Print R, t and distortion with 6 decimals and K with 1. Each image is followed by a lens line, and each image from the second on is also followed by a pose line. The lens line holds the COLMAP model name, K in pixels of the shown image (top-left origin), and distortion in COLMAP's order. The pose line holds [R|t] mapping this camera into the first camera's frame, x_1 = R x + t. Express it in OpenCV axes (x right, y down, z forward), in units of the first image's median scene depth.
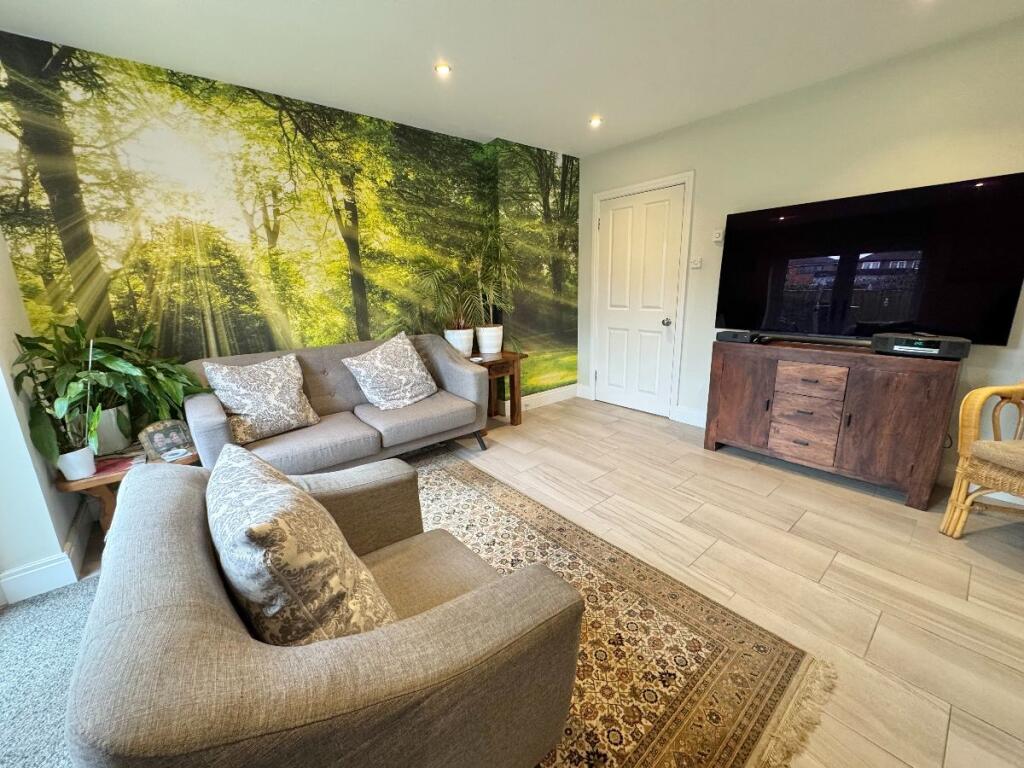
lens RADIAL K [[407.8, 0, 510.0], [0, 407.8, 385.5], [0, 0, 1]] dist [-0.003014, 0.001297]
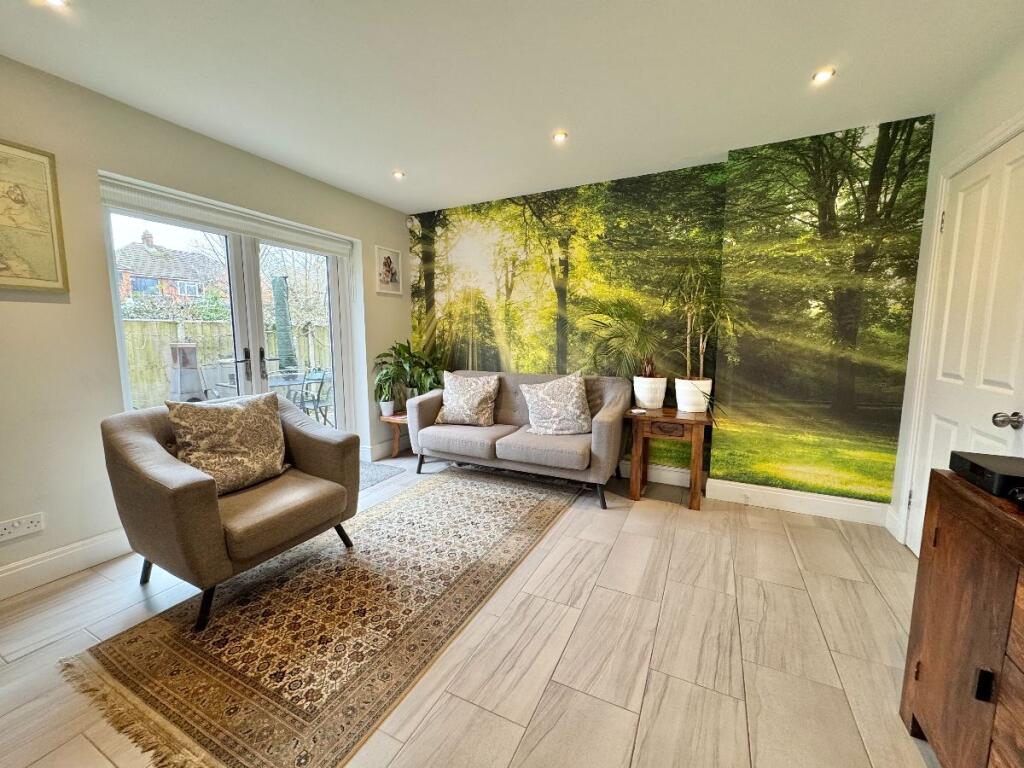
lens RADIAL K [[407.8, 0, 508.7], [0, 407.8, 382.7], [0, 0, 1]] dist [-0.003014, 0.001297]
pose [[0.400408, 0.135104, -0.906323, 0.708676], [-0.230908, 0.972030, 0.042886, -0.114119], [0.886767, 0.192105, 0.420405, 0.433869]]
